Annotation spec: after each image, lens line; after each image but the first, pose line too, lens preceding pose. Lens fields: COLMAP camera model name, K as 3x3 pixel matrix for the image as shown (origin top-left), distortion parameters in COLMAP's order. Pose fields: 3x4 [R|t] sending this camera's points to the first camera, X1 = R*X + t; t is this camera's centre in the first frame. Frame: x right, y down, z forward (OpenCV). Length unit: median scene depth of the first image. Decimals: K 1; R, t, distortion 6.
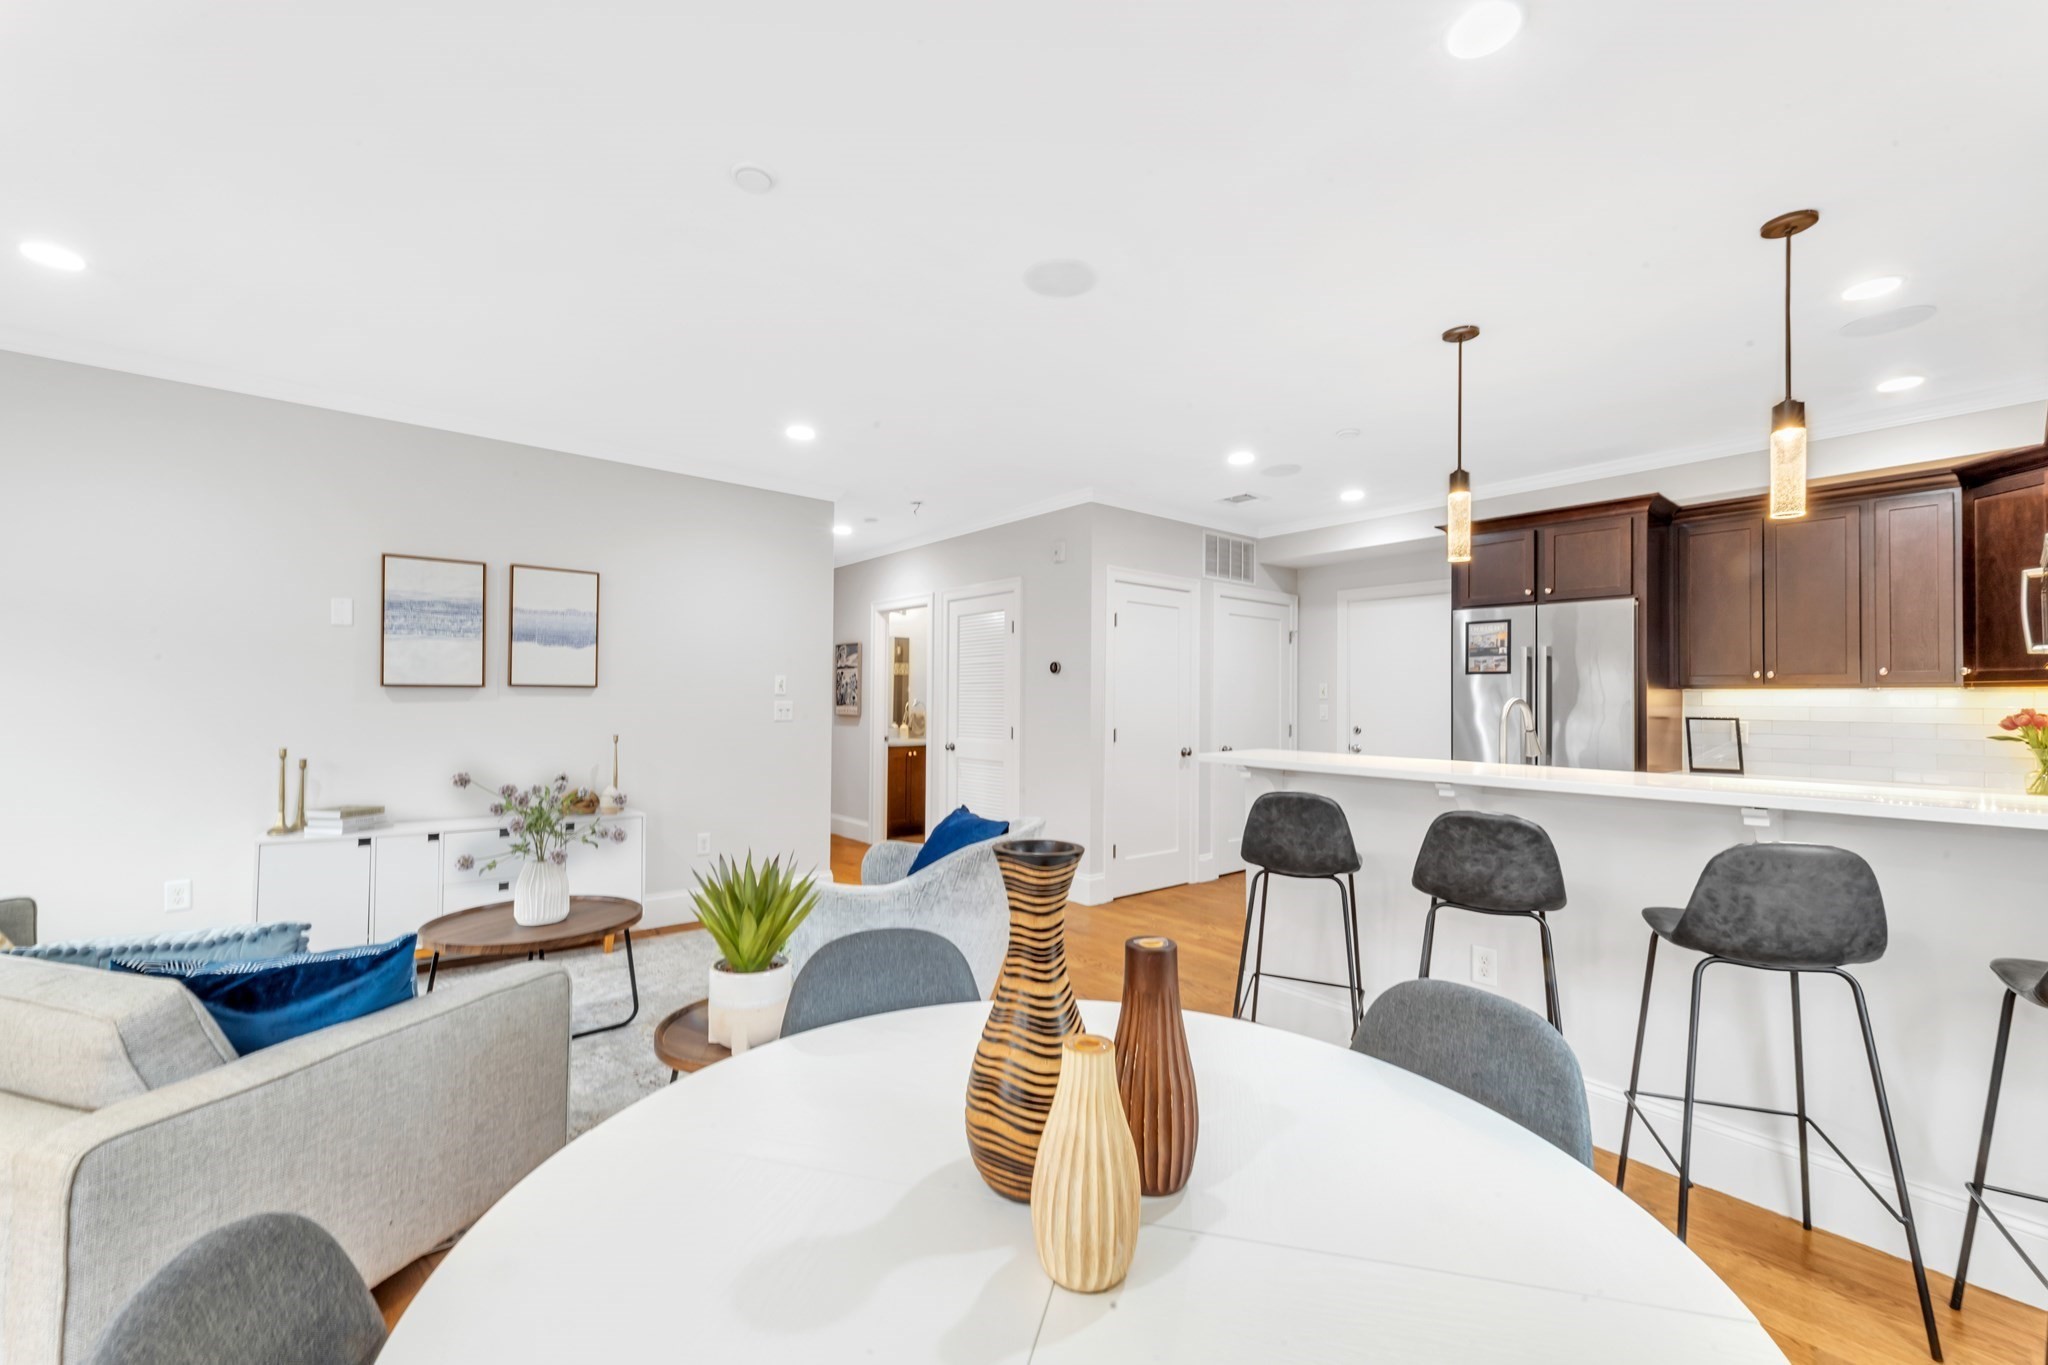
lens RADIAL K [[850.0, 0, 1010.0], [0, 850.0, 684.6], [0, 0, 1]] dist [-0.001024, -0.000128]
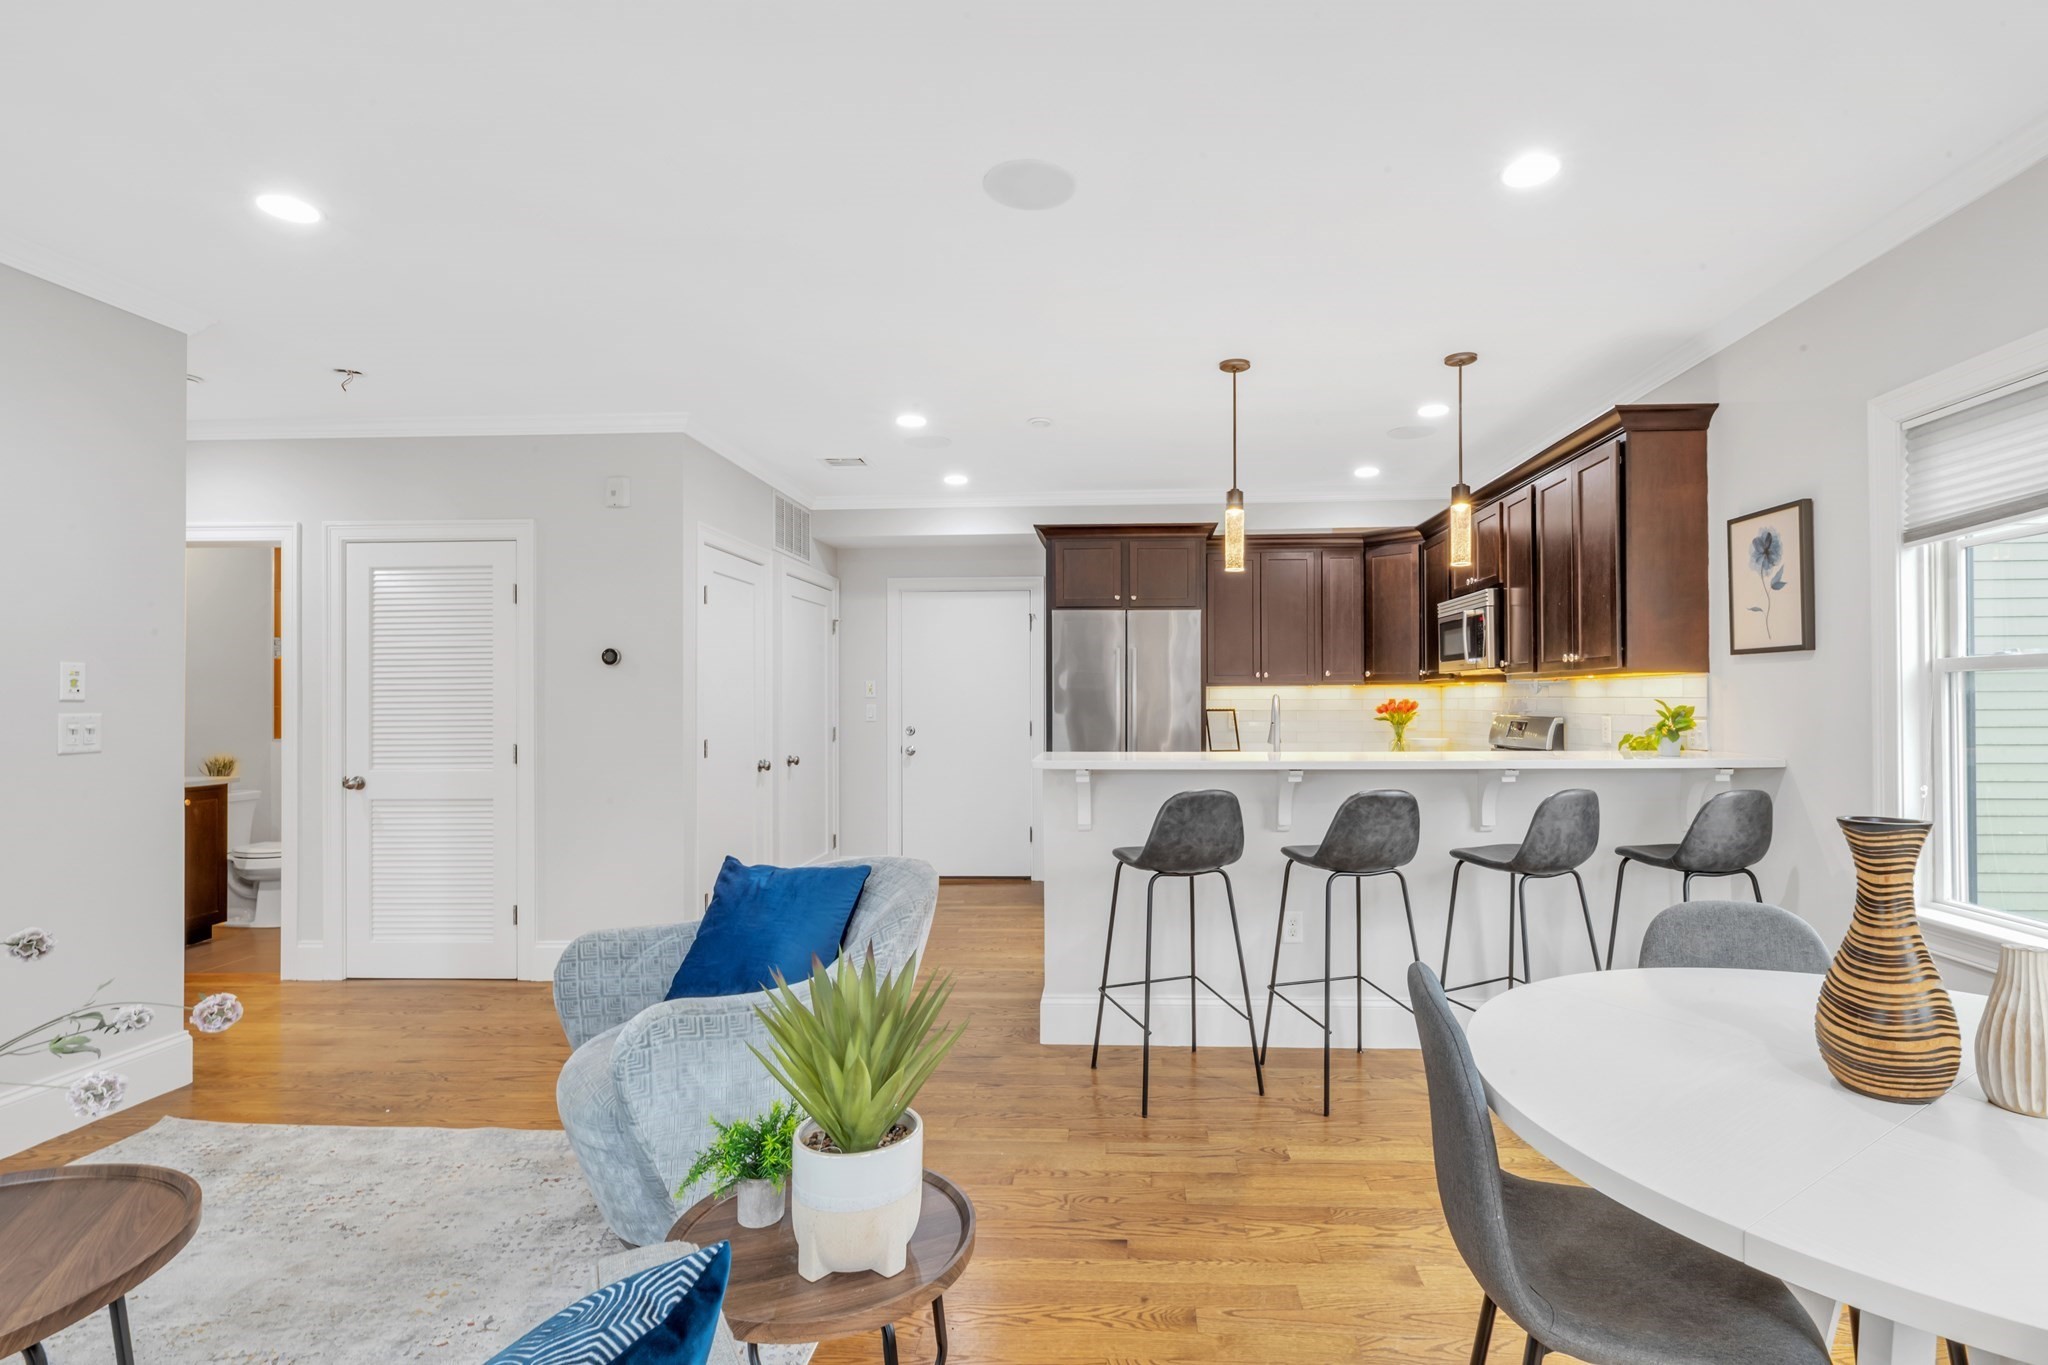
lens RADIAL K [[975.7, 0, 1099.8], [0, 975.7, 685.8], [0, 0, 1]] dist [0.000187, 0.001728]
pose [[0.644532, -0.001697, 0.764575, -0.361179], [-0.002804, 0.999986, 0.004584, -0.000781], [-0.764572, -0.005099, 0.644518, 0.203851]]
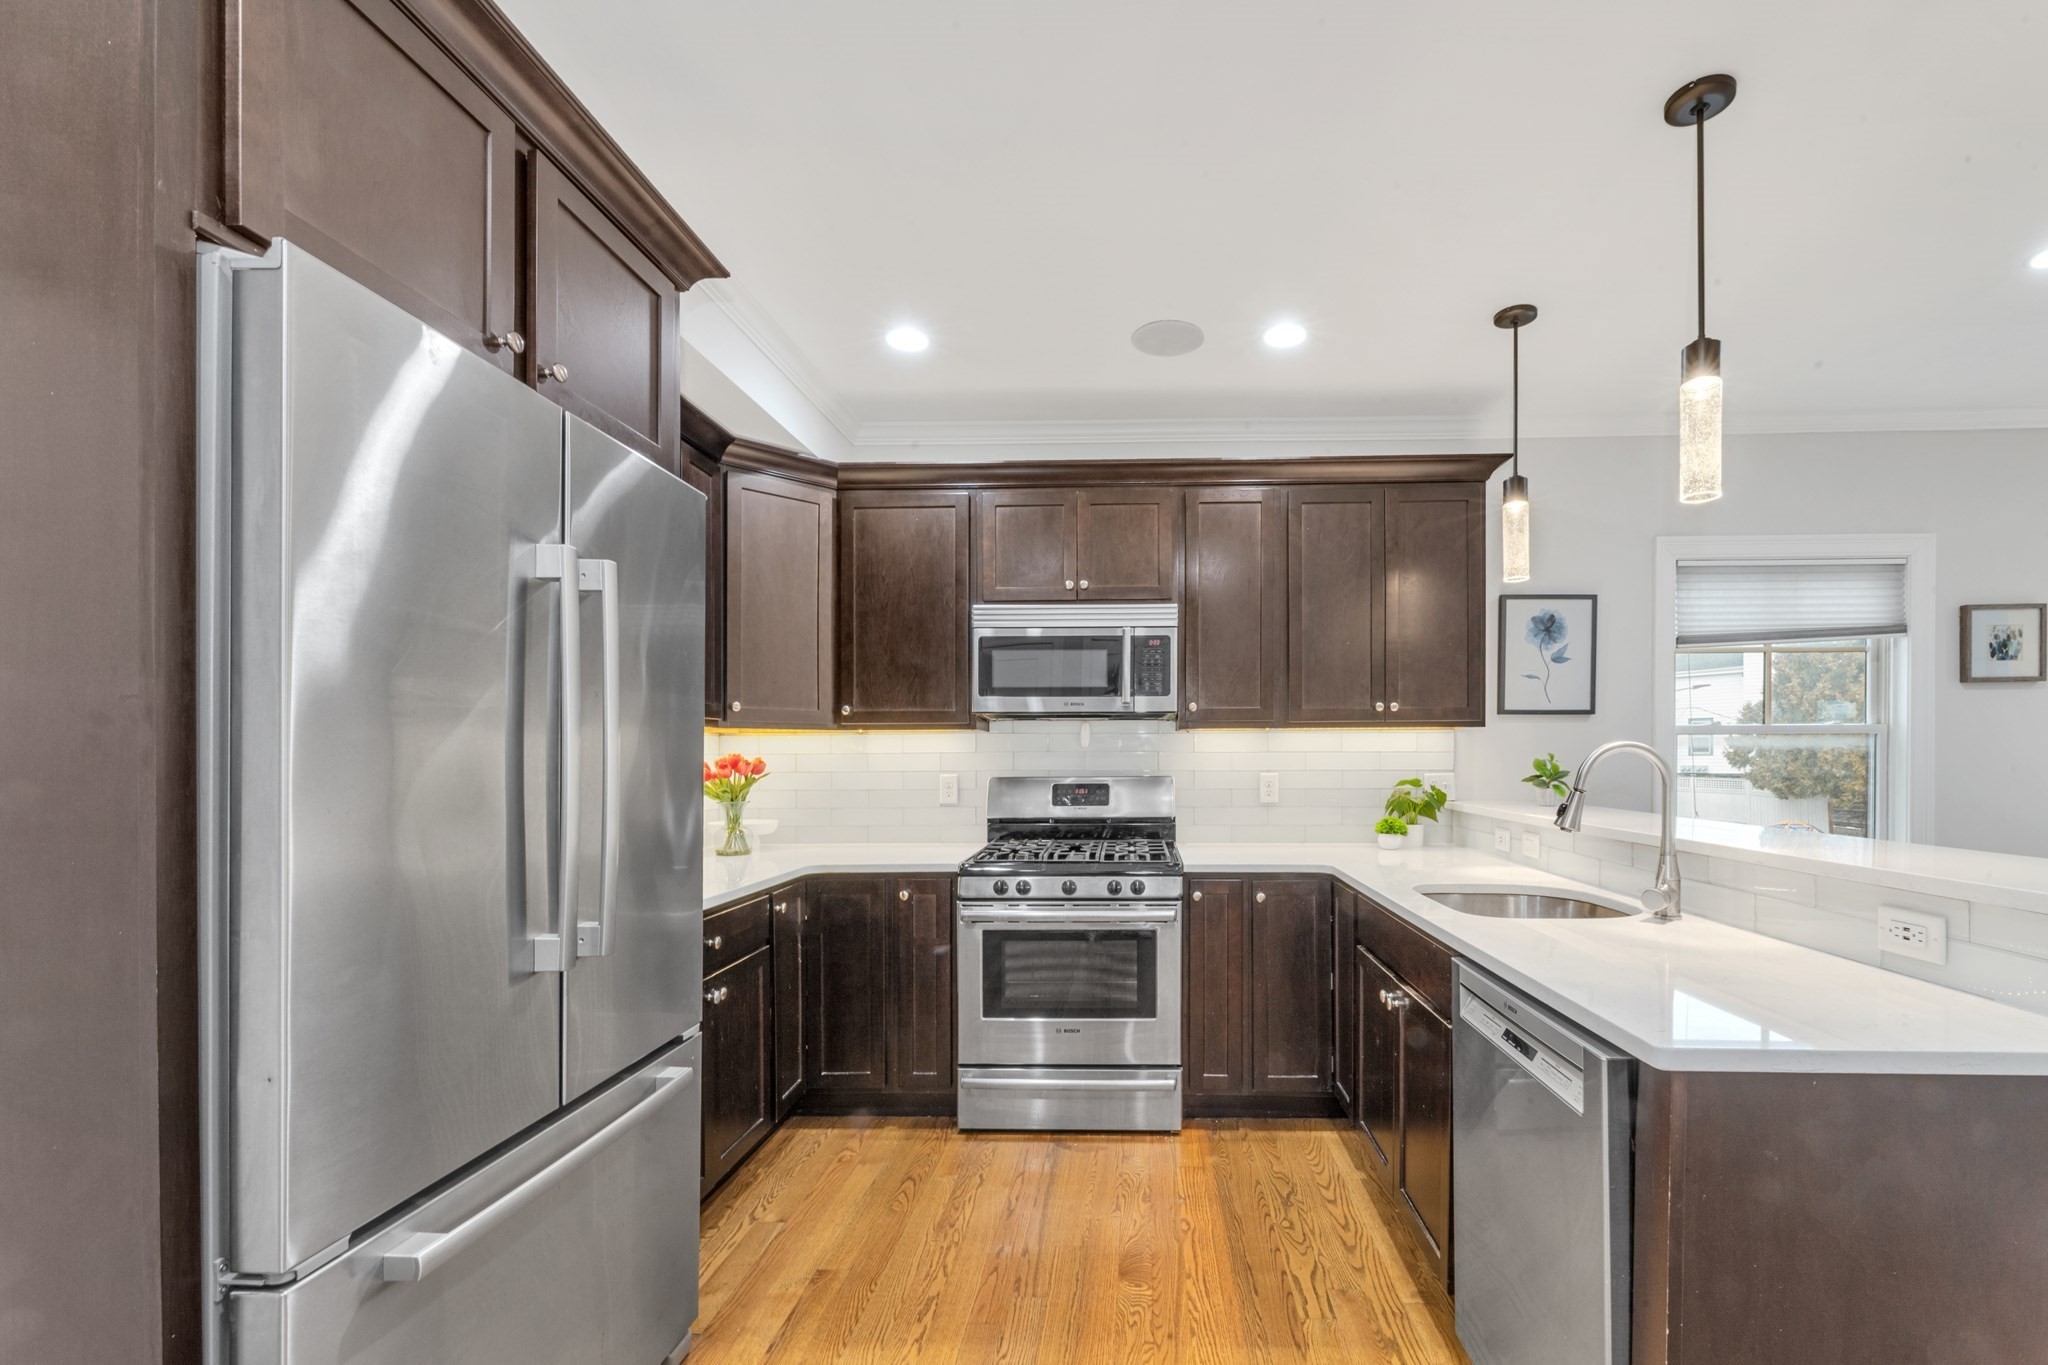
lens RADIAL K [[850.0, 0, 1109.5], [0, 850.0, 758.9], [0, 0, 1]] dist [-0.001024, -0.000128]
pose [[-0.775416, -0.009483, 0.631379, 0.311042], [-0.014234, 0.999896, -0.002464, 0.023665], [-0.631290, -0.010898, -0.775470, 1.098350]]
